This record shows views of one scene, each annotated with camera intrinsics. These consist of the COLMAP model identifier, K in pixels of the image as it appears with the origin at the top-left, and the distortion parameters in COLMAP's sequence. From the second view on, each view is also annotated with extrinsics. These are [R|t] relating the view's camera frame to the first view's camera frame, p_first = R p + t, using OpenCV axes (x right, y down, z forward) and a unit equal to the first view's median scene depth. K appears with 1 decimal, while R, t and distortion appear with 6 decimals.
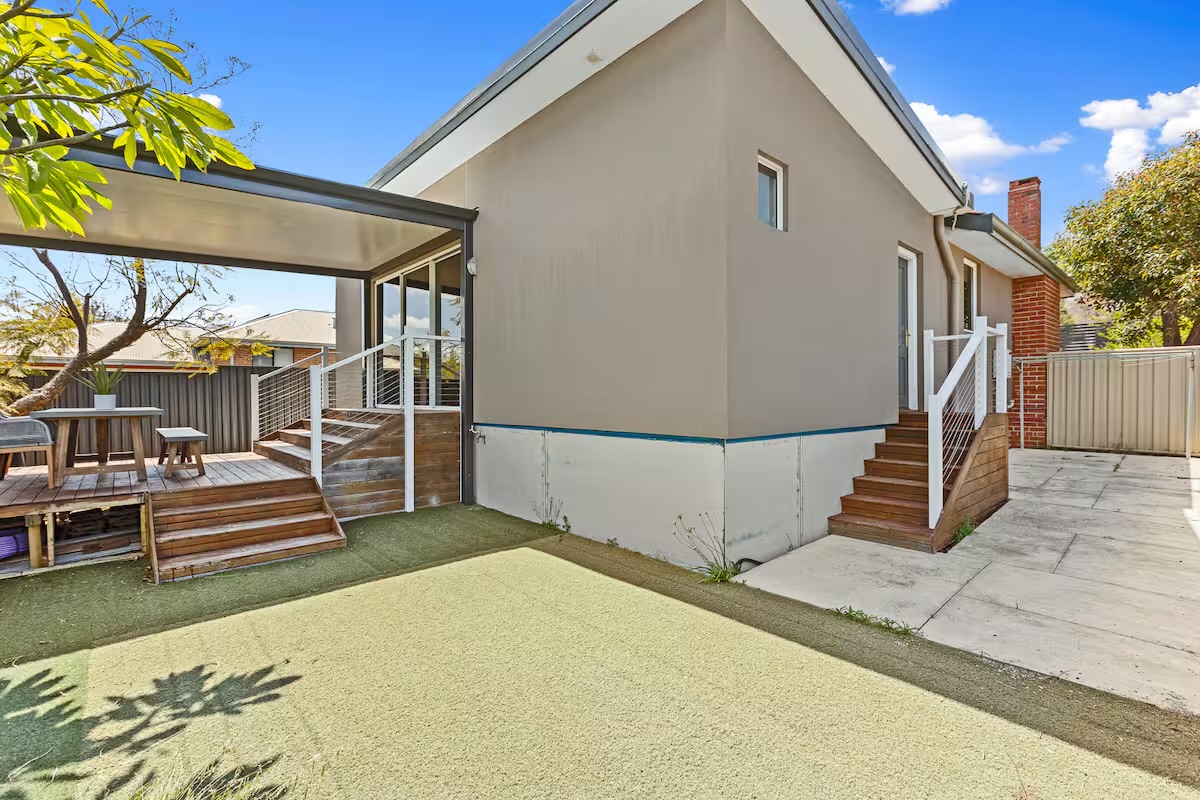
lens RADIAL K [[549.5, 0, 597.7], [0, 549.5, 370.6], [0, 0, 1]] dist [-0.000502, -0.000602]
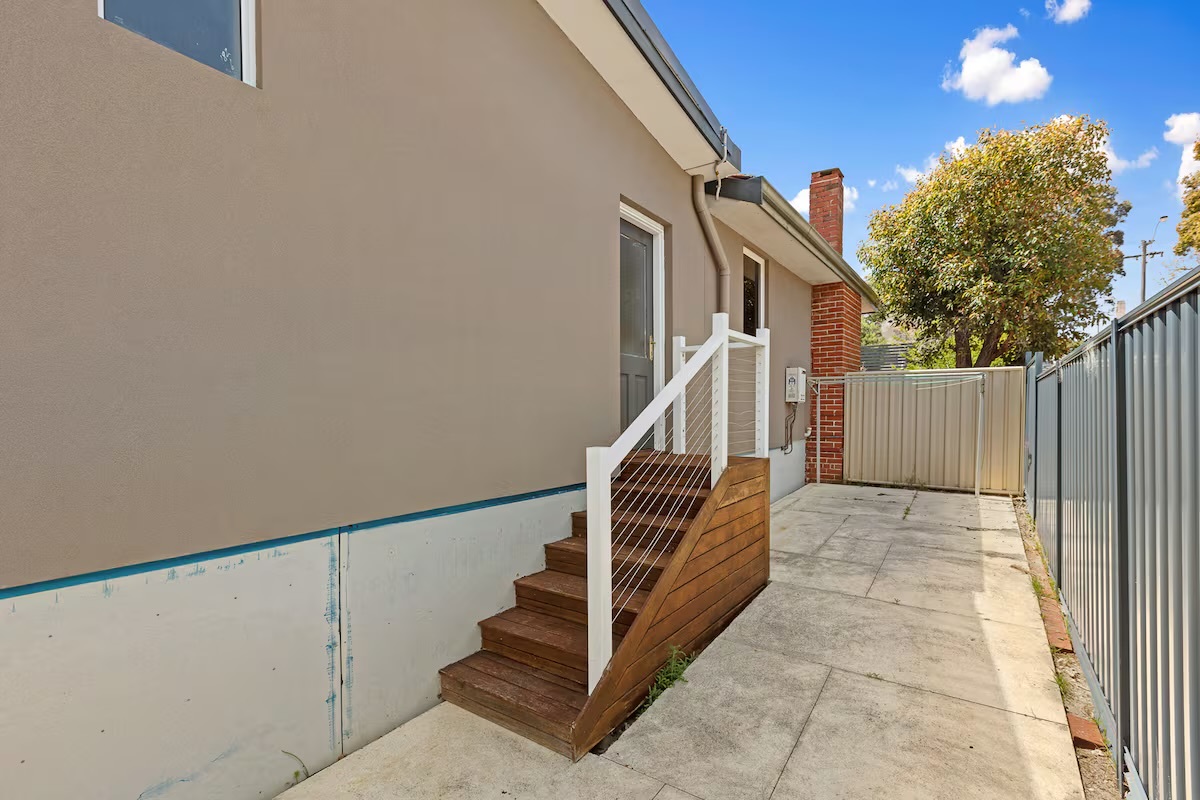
lens RADIAL K [[602.5, 0, 596.6], [0, 602.5, 386.7], [0, 0, 1]] dist [0.021747, -0.000142]
pose [[0.965303, 0.011435, 0.260882, 0.204264], [-0.011743, 0.999931, -0.000378, -0.005477], [-0.260869, -0.002699, 0.965371, 0.193458]]
